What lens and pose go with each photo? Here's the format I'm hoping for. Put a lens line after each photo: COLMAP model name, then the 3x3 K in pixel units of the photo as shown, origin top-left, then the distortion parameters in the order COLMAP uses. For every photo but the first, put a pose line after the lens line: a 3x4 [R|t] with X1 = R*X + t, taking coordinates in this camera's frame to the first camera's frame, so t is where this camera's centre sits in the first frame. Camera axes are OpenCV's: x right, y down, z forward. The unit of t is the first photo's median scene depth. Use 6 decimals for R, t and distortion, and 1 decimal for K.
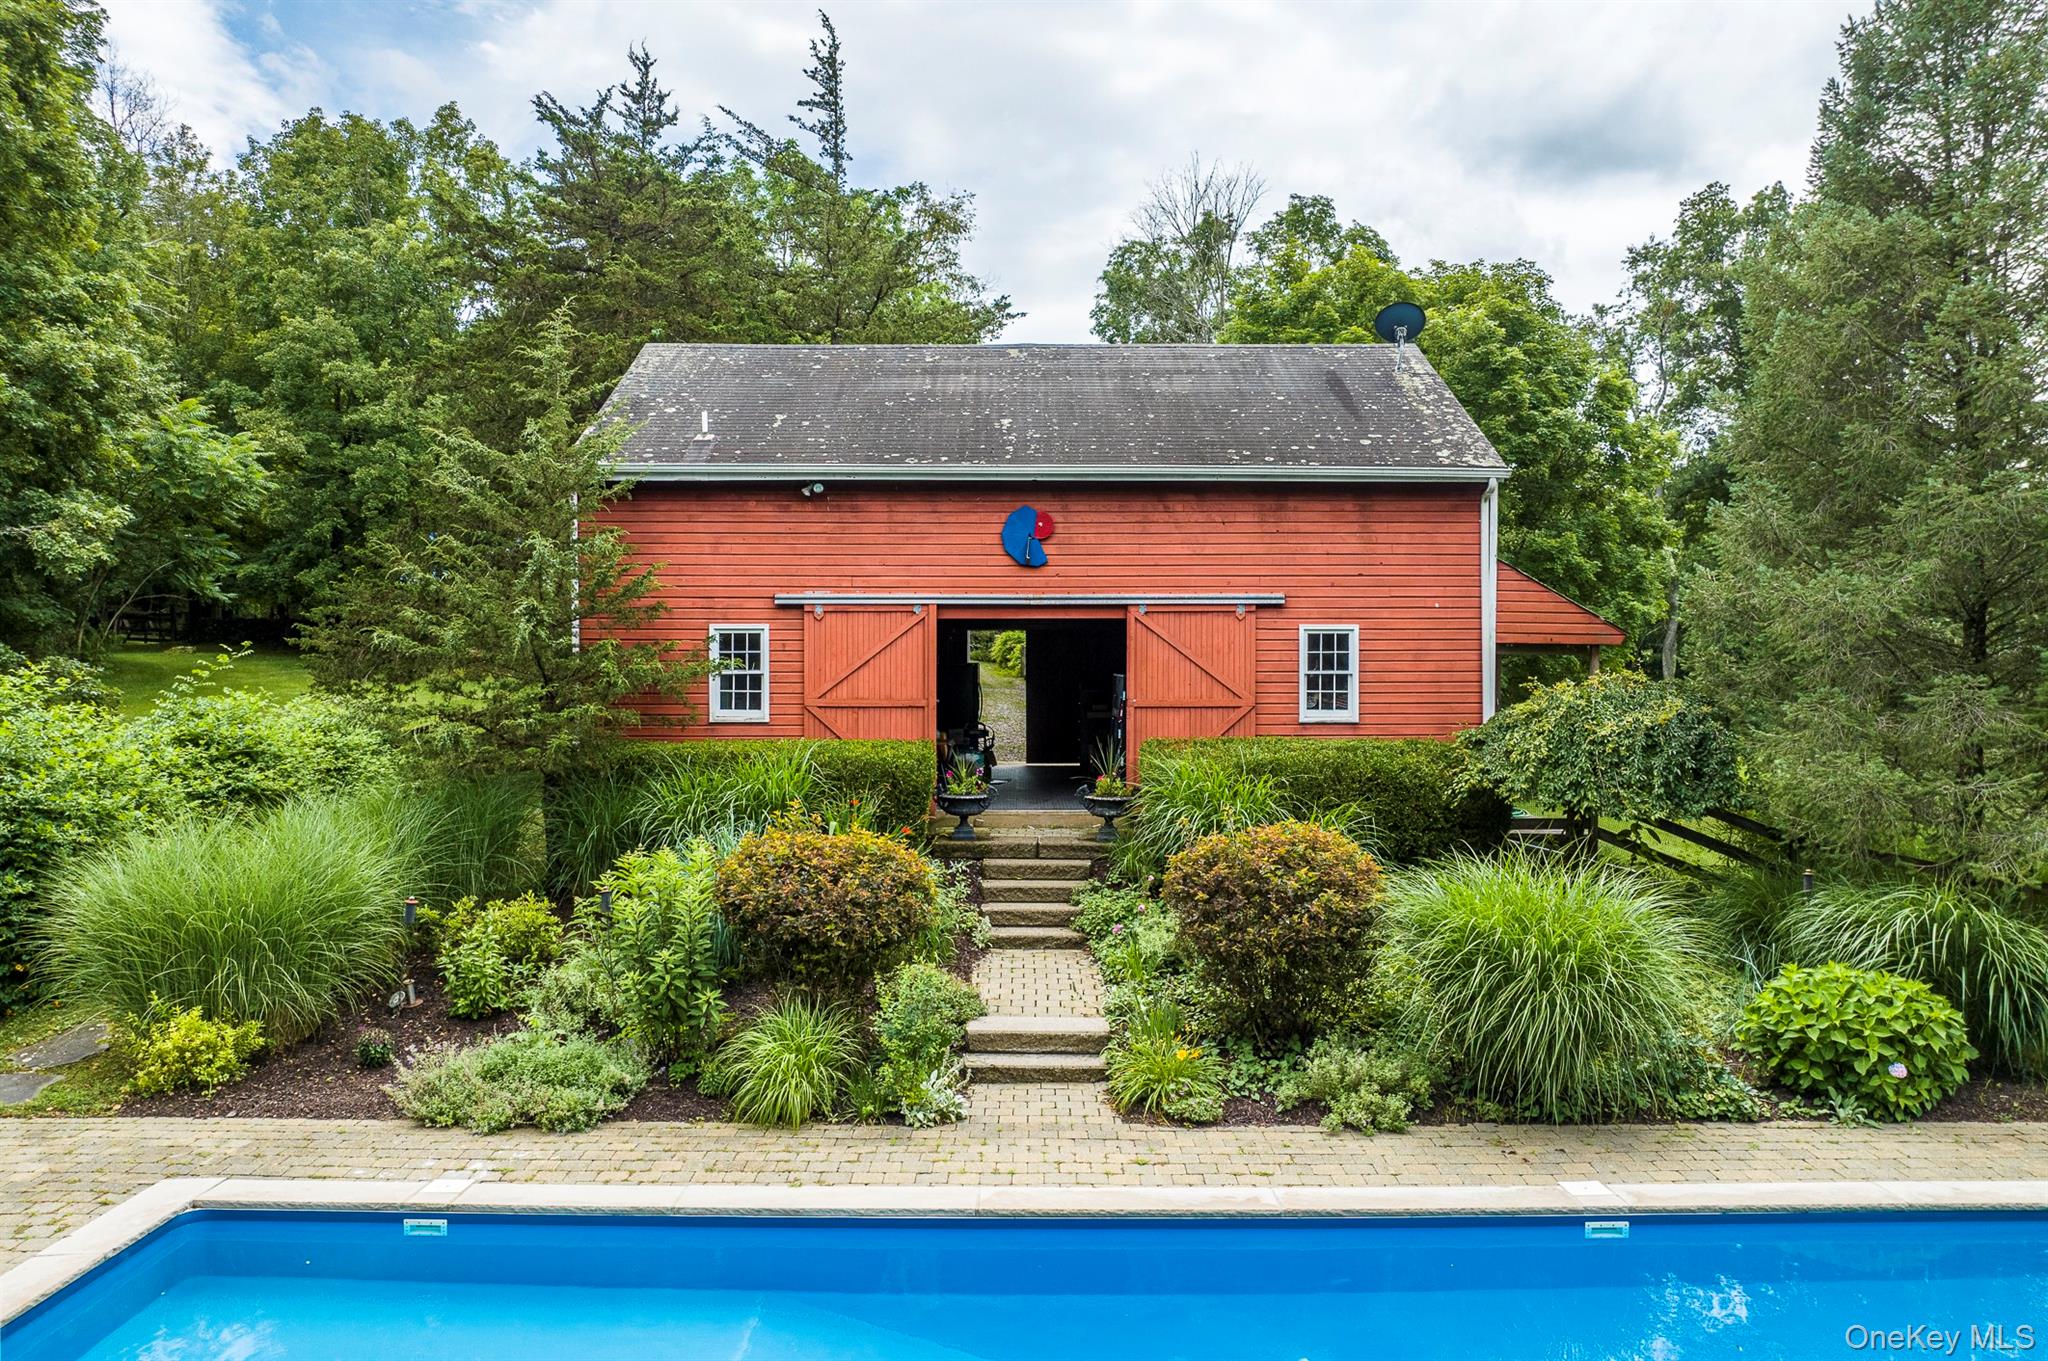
lens RADIAL K [[1477.3, 0, 1024.0], [0, 1477.3, 680.5], [0, 0, 1]] dist [-0.000785, -0.000533]
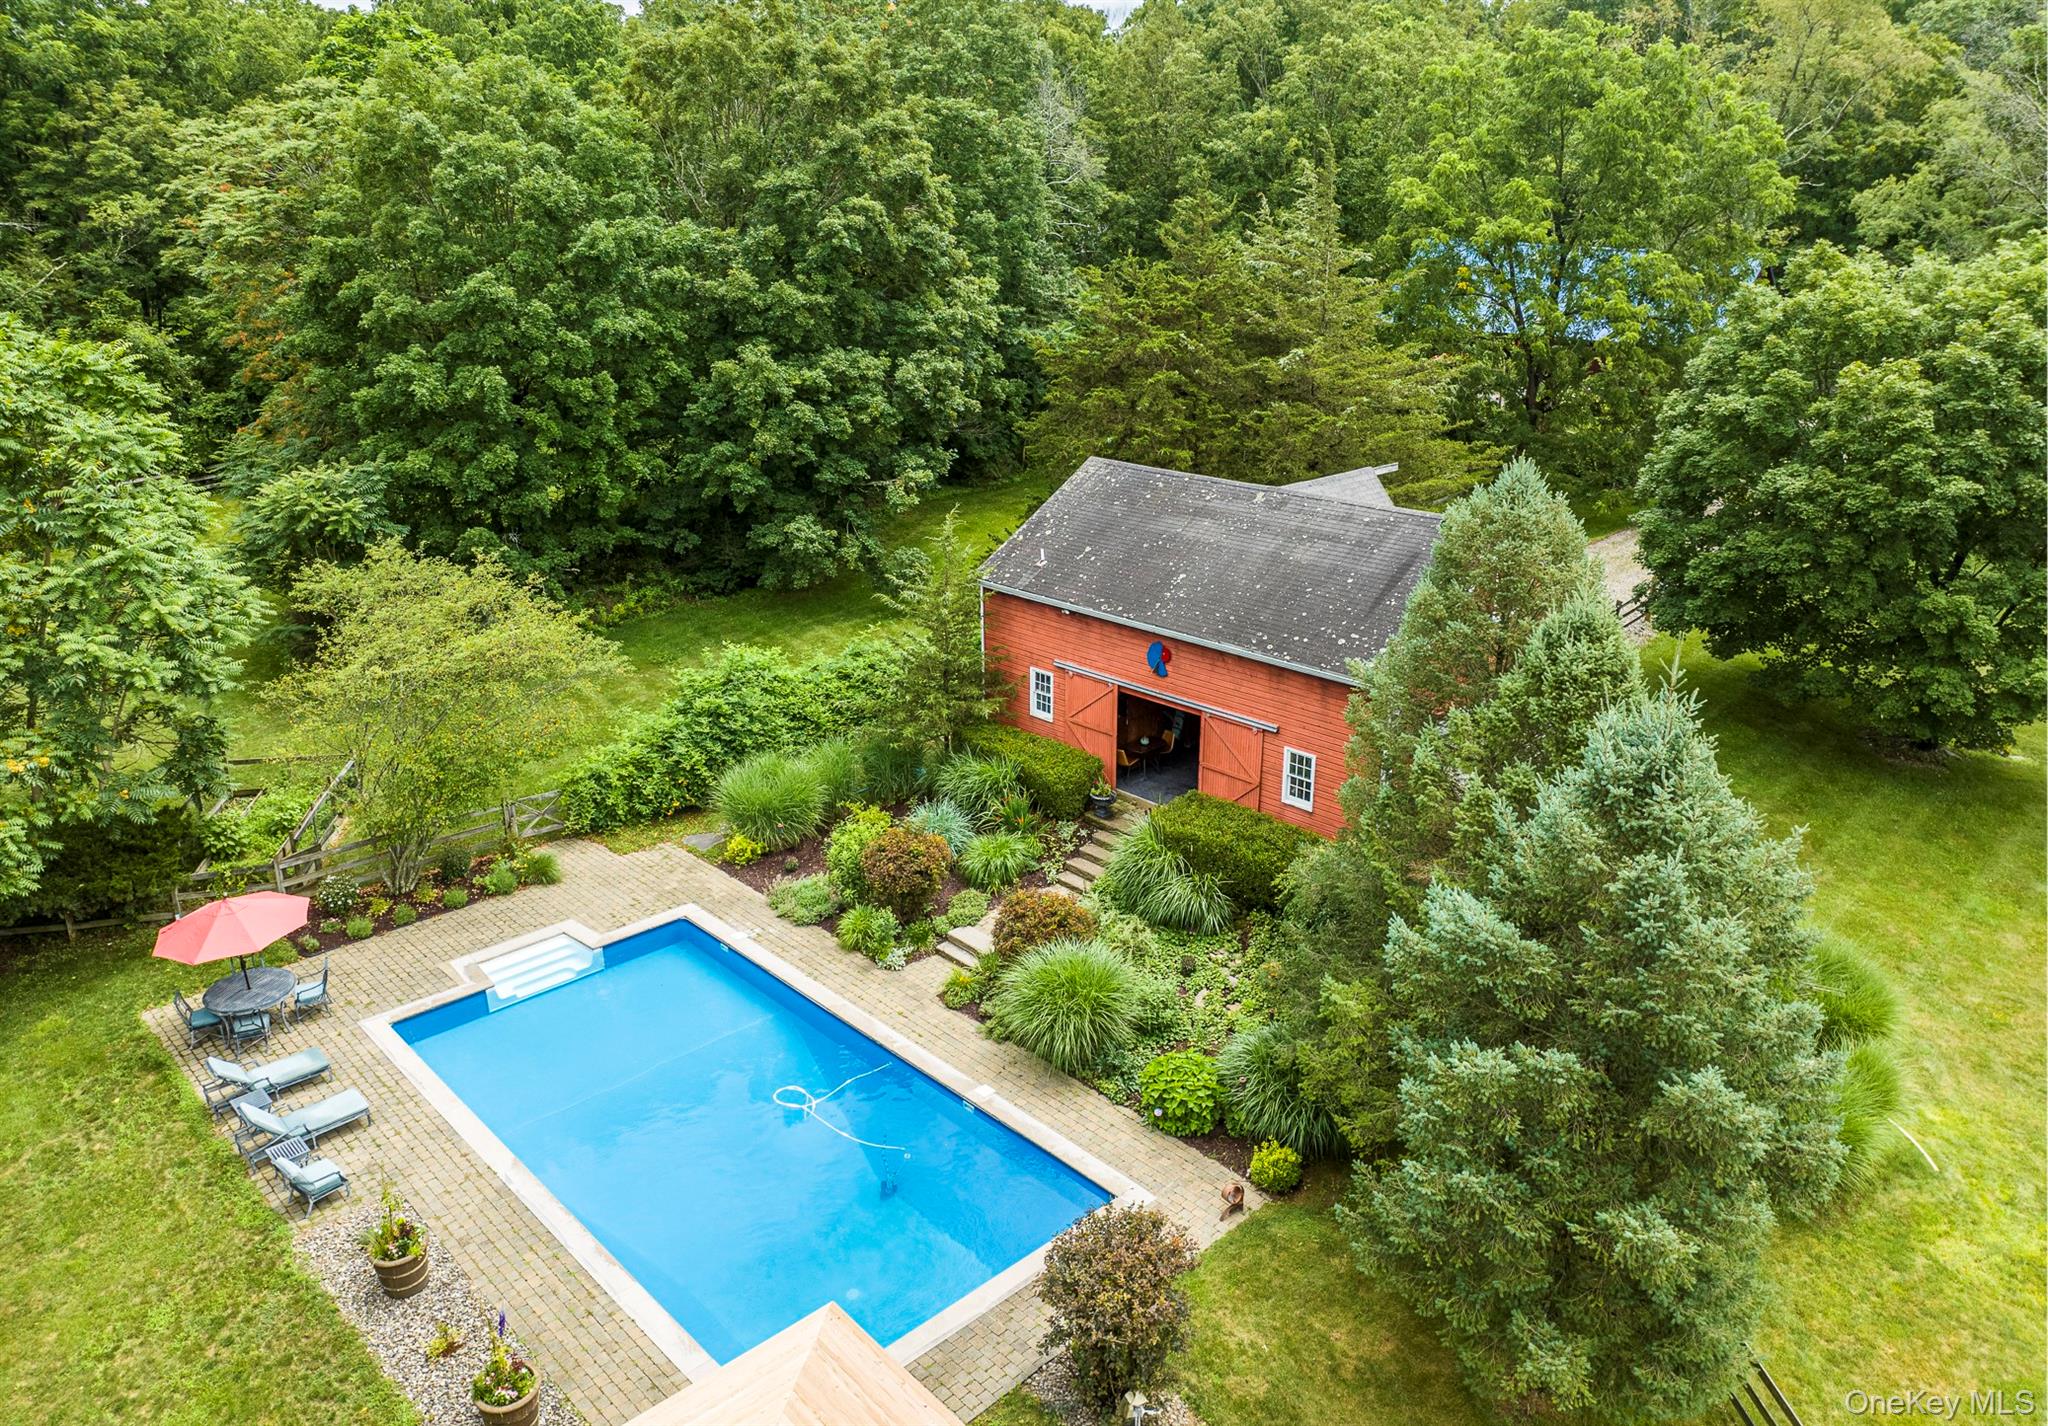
lens RADIAL K [[1399.3, 0, 1024.0], [0, 1399.3, 713.0], [0, 0, 1]] dist [-0.048135, -0.000327]
pose [[0.692785, 0.241037, -0.679670, 1.021570], [-0.010737, 0.945830, 0.324484, -0.566784], [0.721065, -0.217500, 0.657845, -0.206680]]
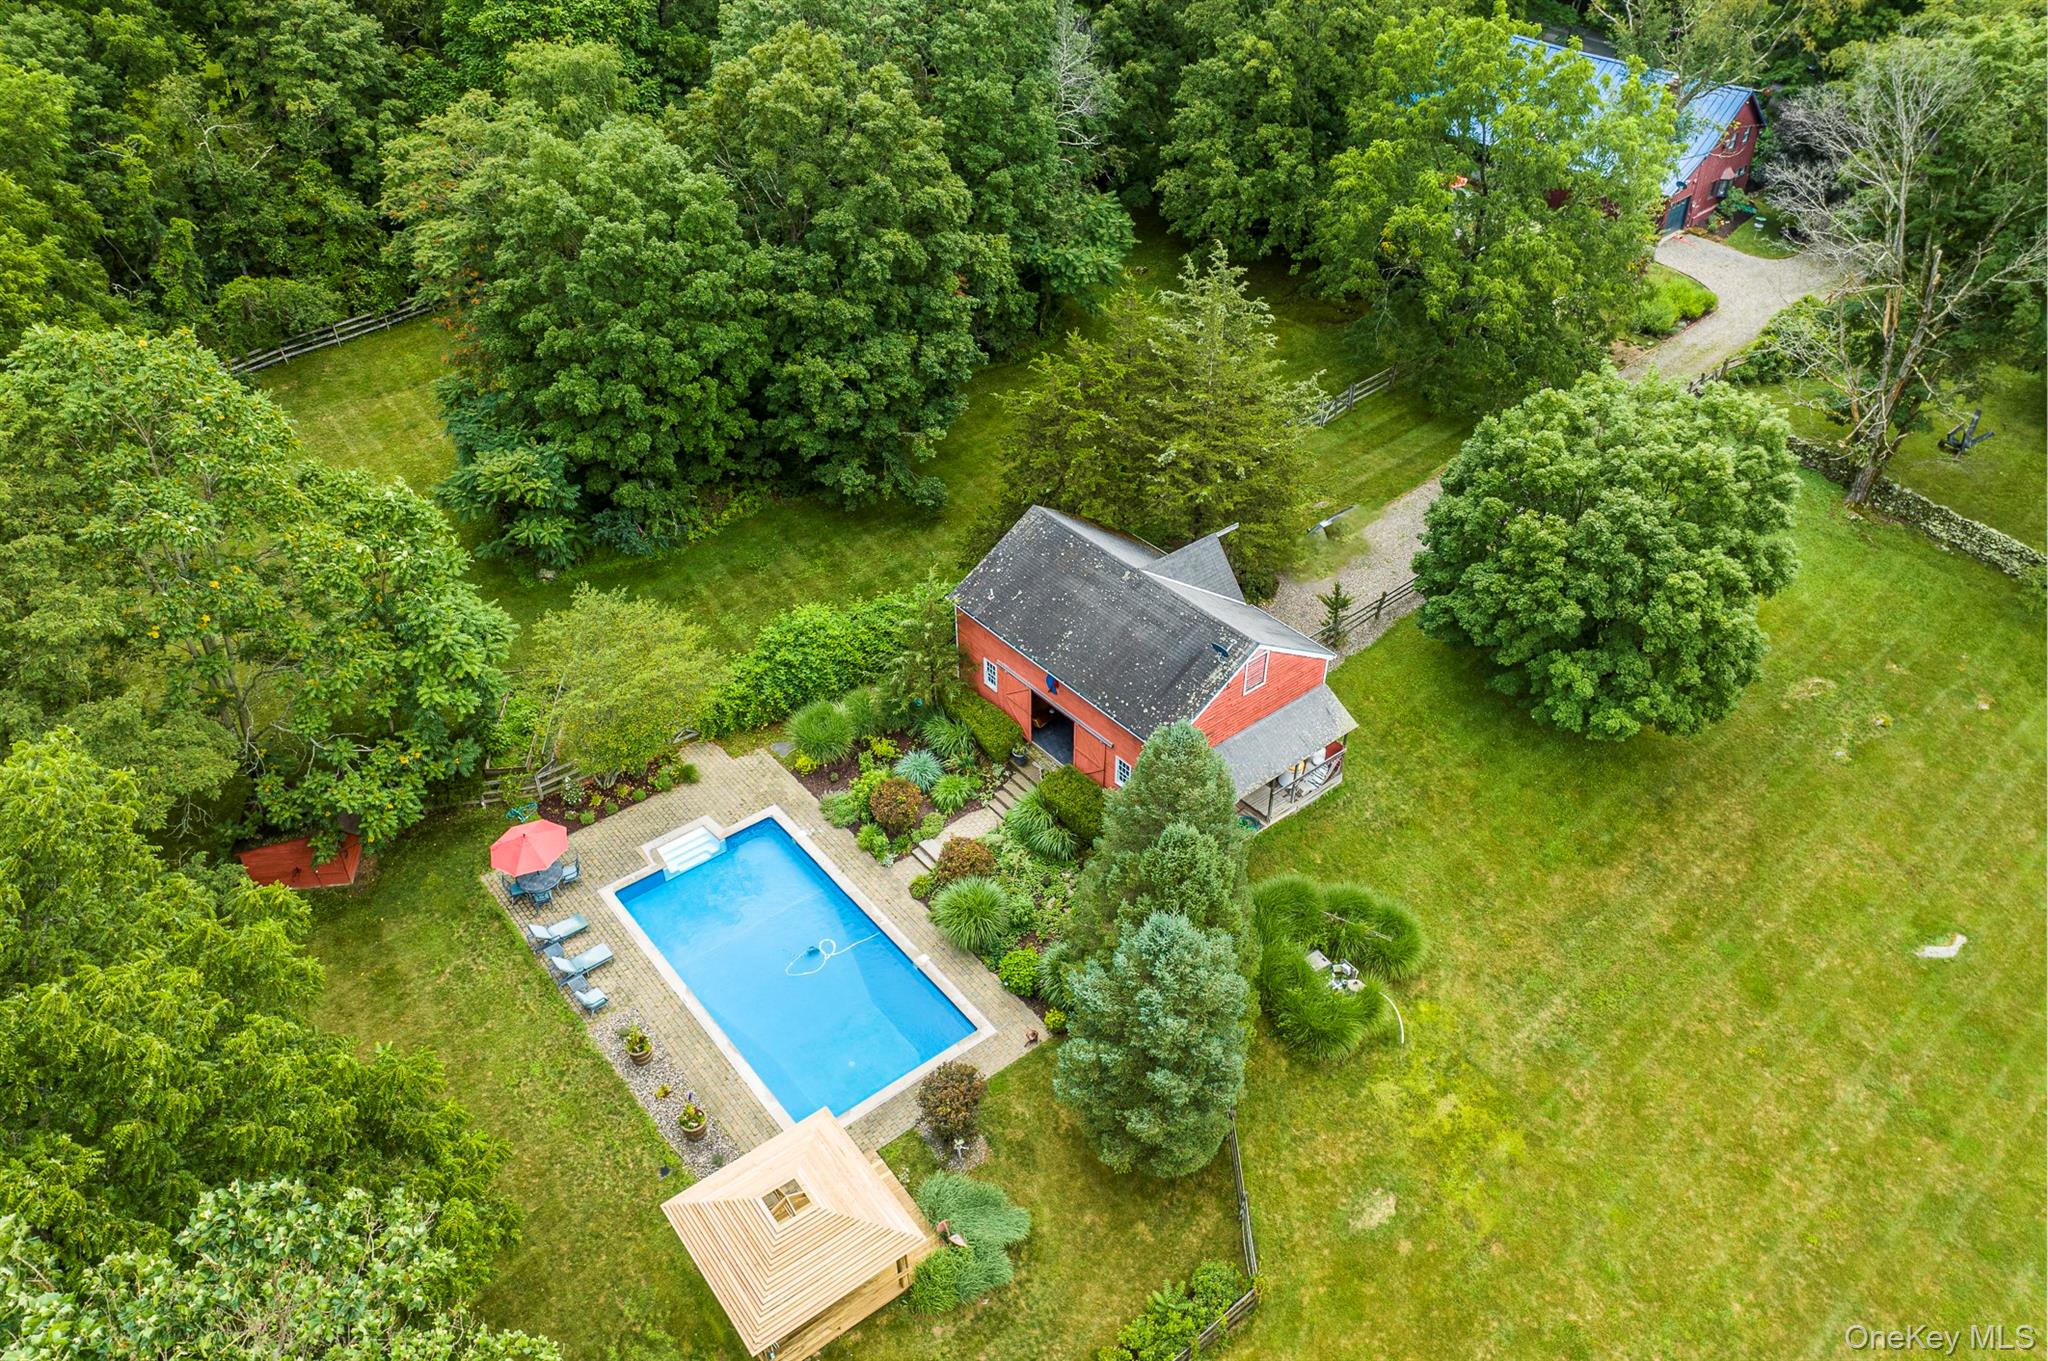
lens RADIAL K [[1394.1, 0, 1024.0], [0, 1394.1, 680.5], [0, 0, 1]] dist [-0.046255, -0.001138]
pose [[0.627373, 0.472614, -0.618901, 1.615482], [-0.006393, 0.797868, 0.602799, -1.708399], [0.778693, -0.374223, 0.503582, -0.383353]]
